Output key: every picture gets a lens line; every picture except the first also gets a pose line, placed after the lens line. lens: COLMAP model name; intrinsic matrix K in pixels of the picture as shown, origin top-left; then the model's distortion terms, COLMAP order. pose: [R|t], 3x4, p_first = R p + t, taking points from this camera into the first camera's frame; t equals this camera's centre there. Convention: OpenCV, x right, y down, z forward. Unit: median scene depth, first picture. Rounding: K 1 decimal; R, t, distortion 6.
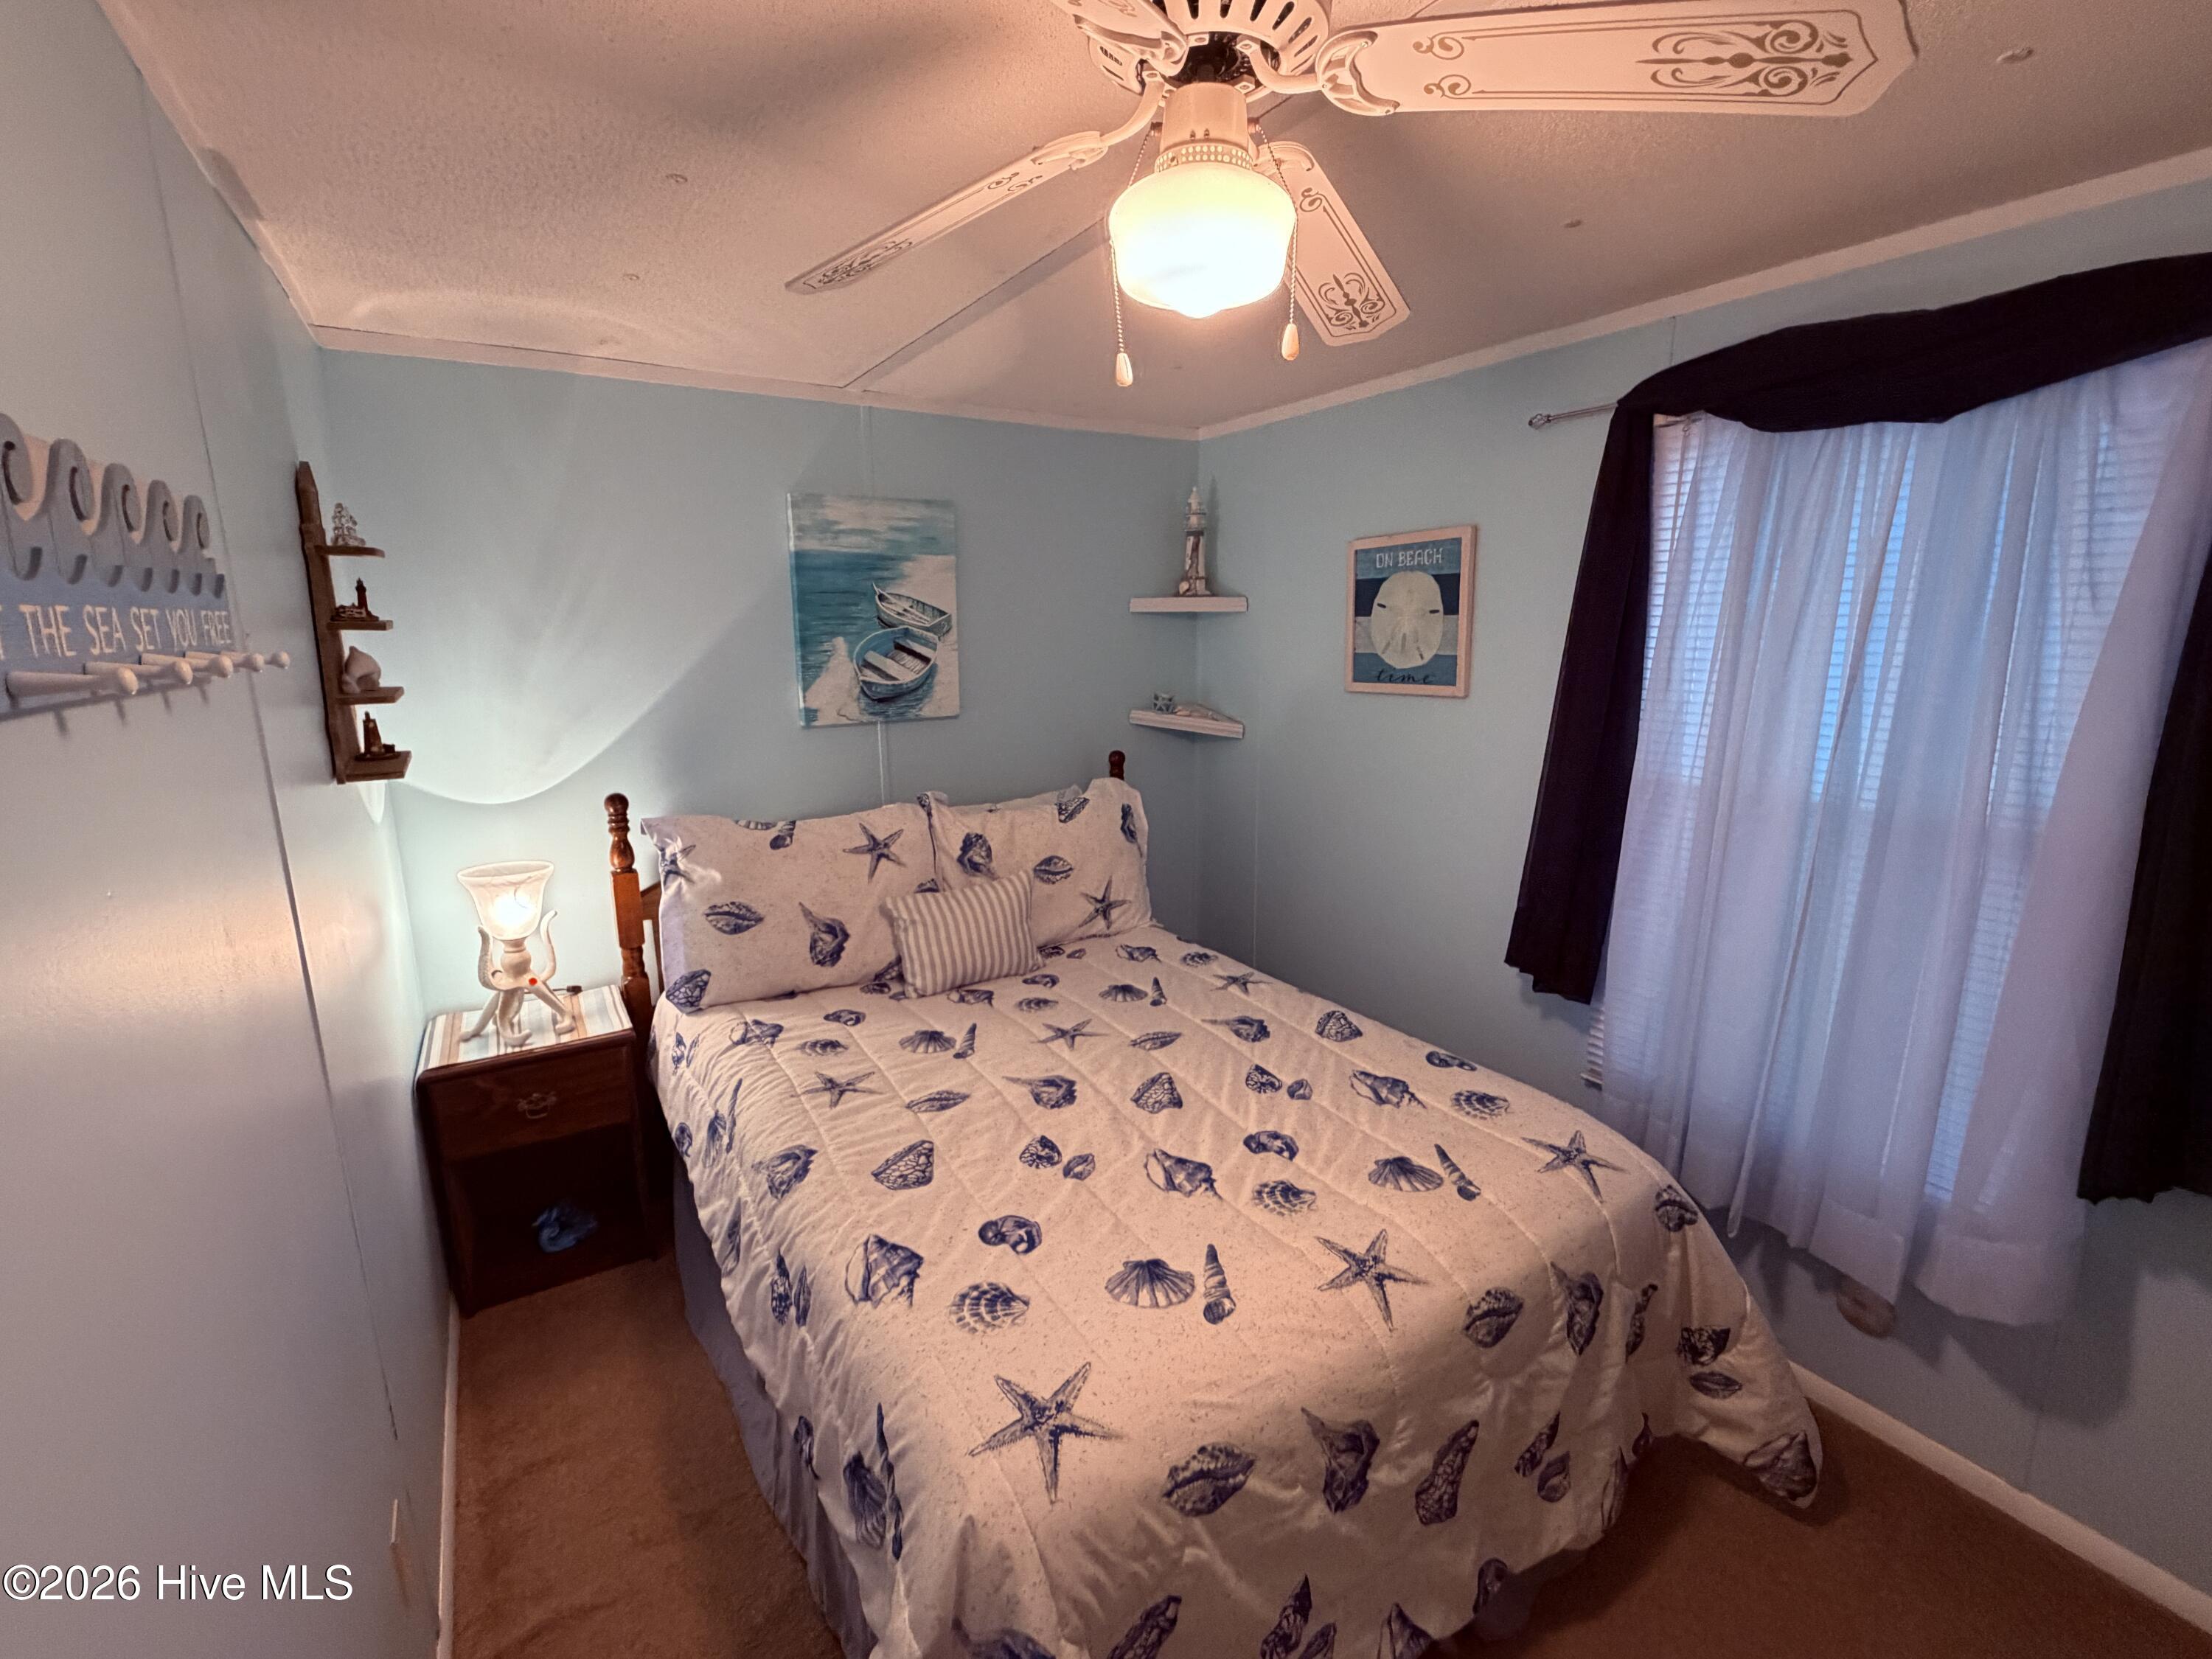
lens RADIAL K [[985.9, 0, 1101.3], [0, 985.9, 828.1], [0, 0, 1]] dist [-0.000074, -0.000076]
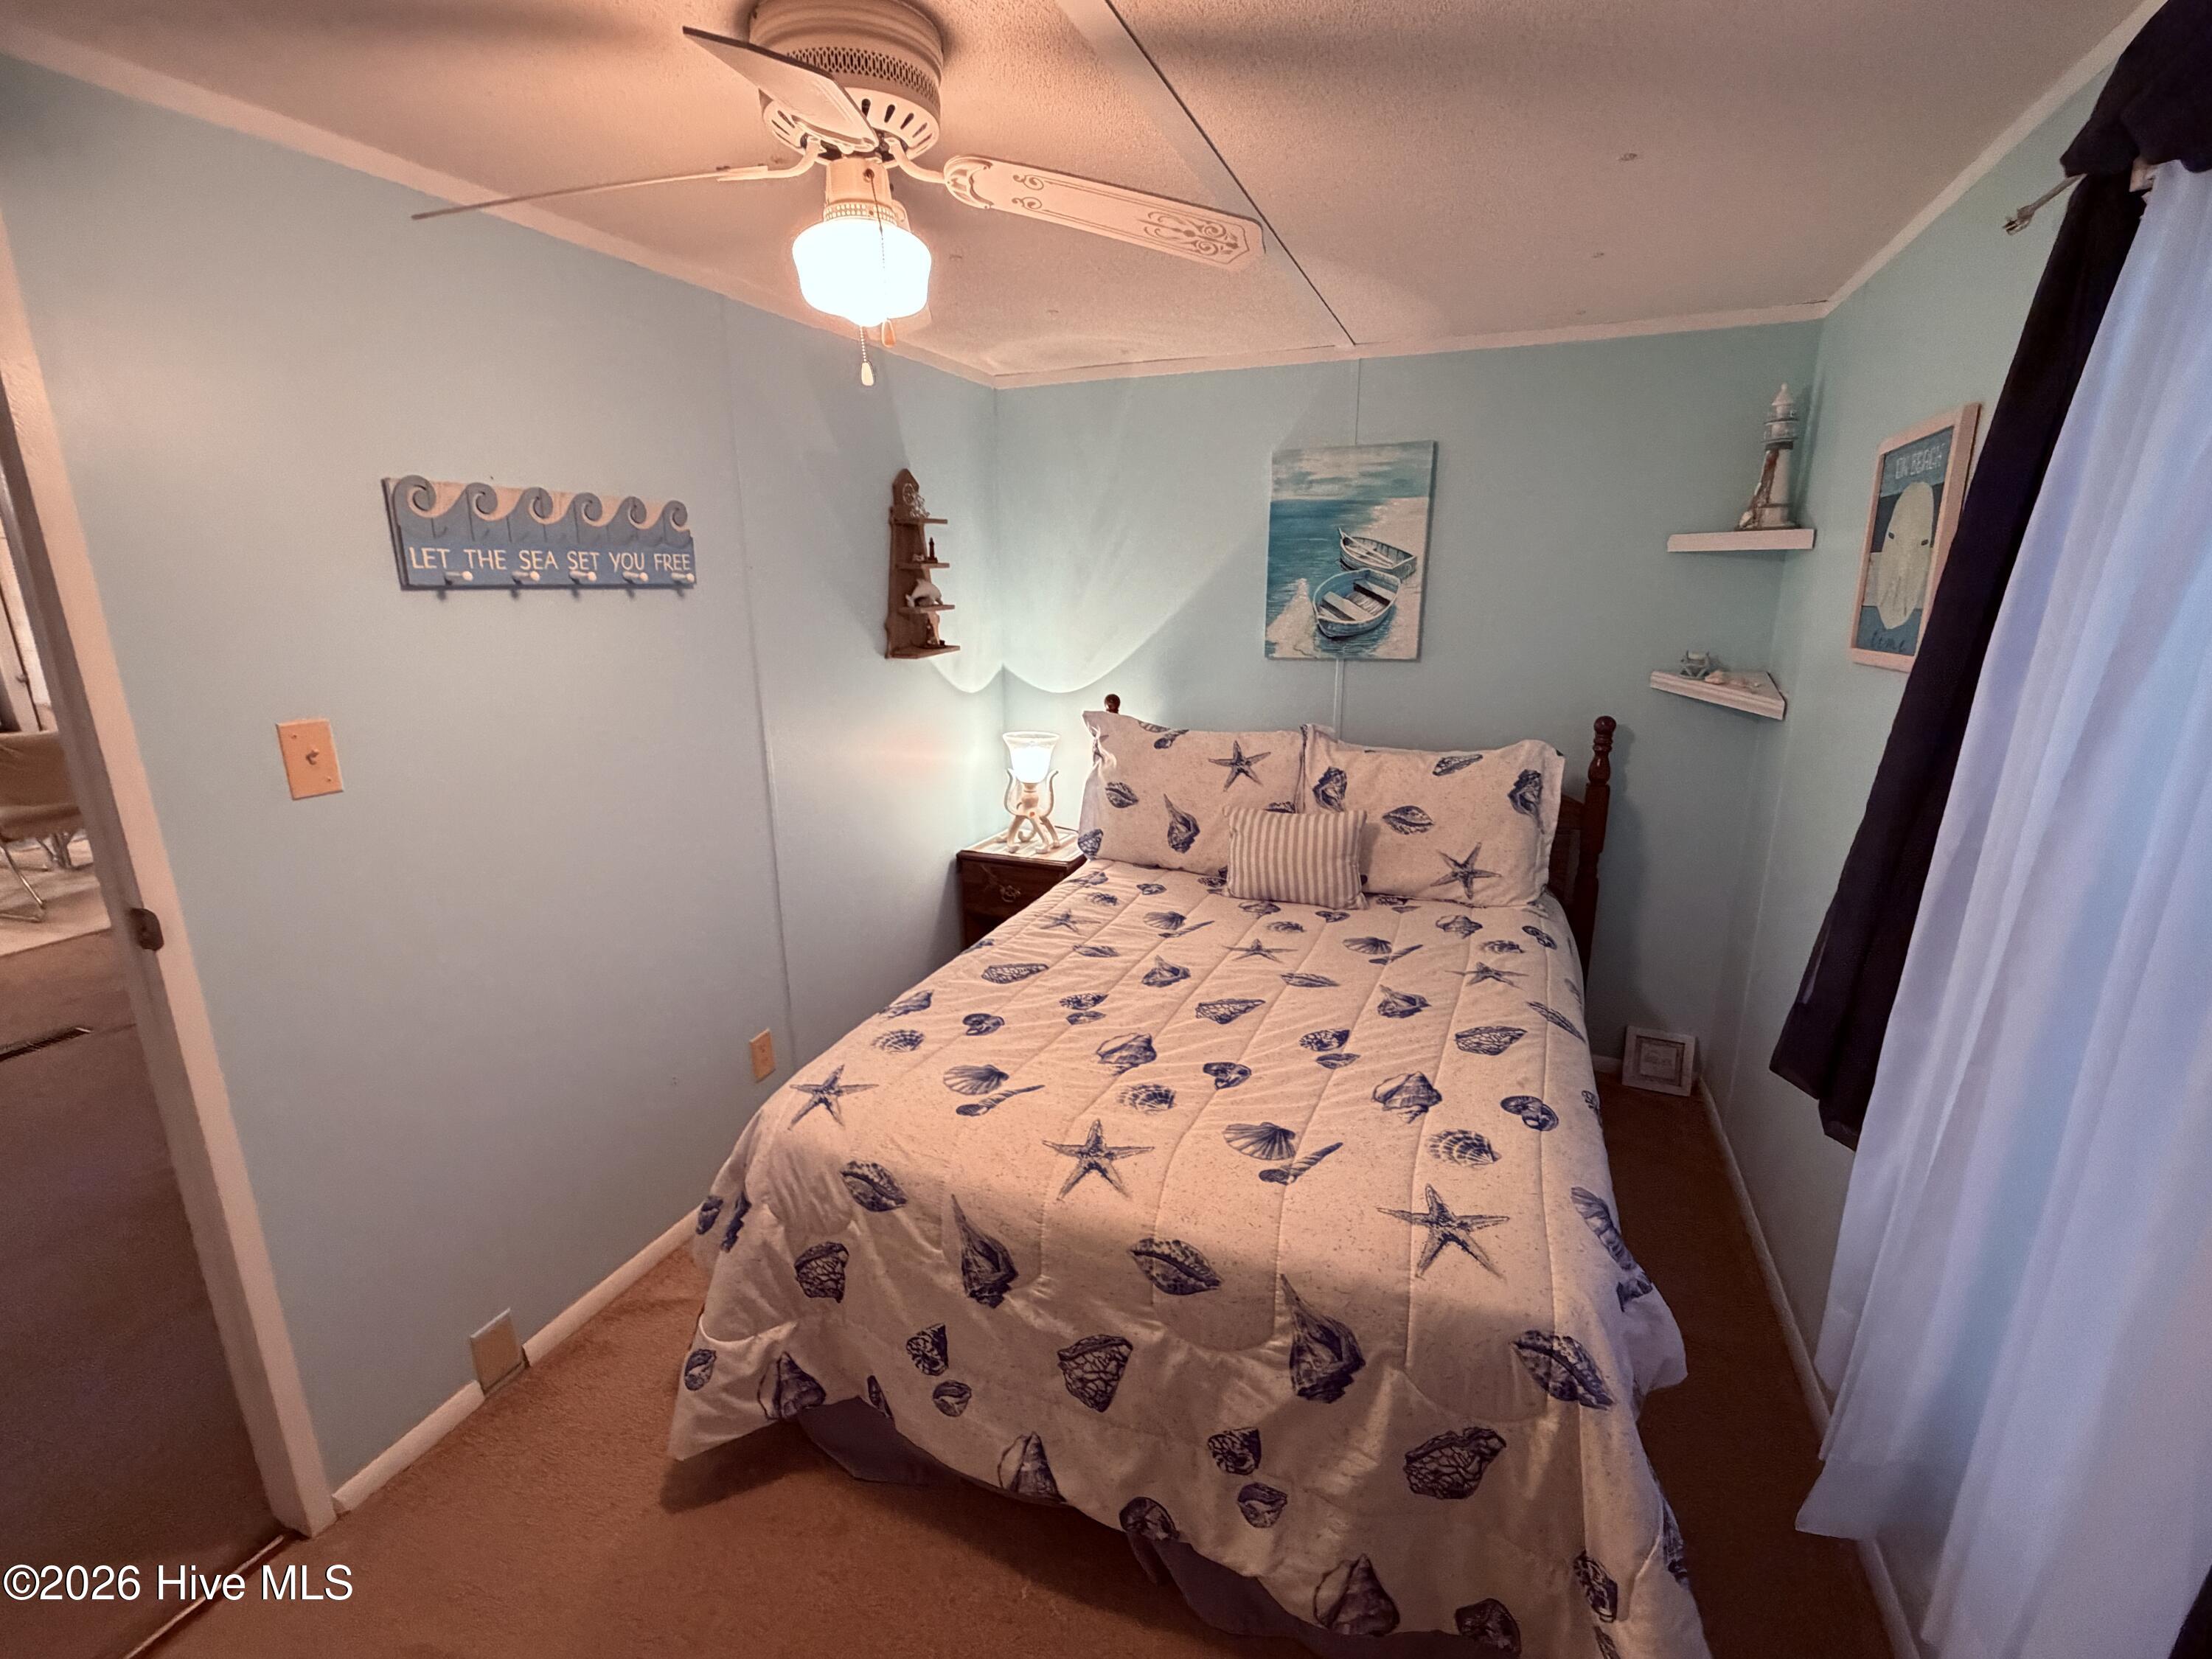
lens RADIAL K [[985.9, 0, 1101.3], [0, 985.9, 828.1], [0, 0, 1]] dist [-0.000074, -0.000076]
pose [[0.586806, 0.203812, -0.783658, 0.602444], [-0.165928, 0.977533, 0.129987, -0.029282], [0.792544, 0.053754, 0.607441, 0.183837]]
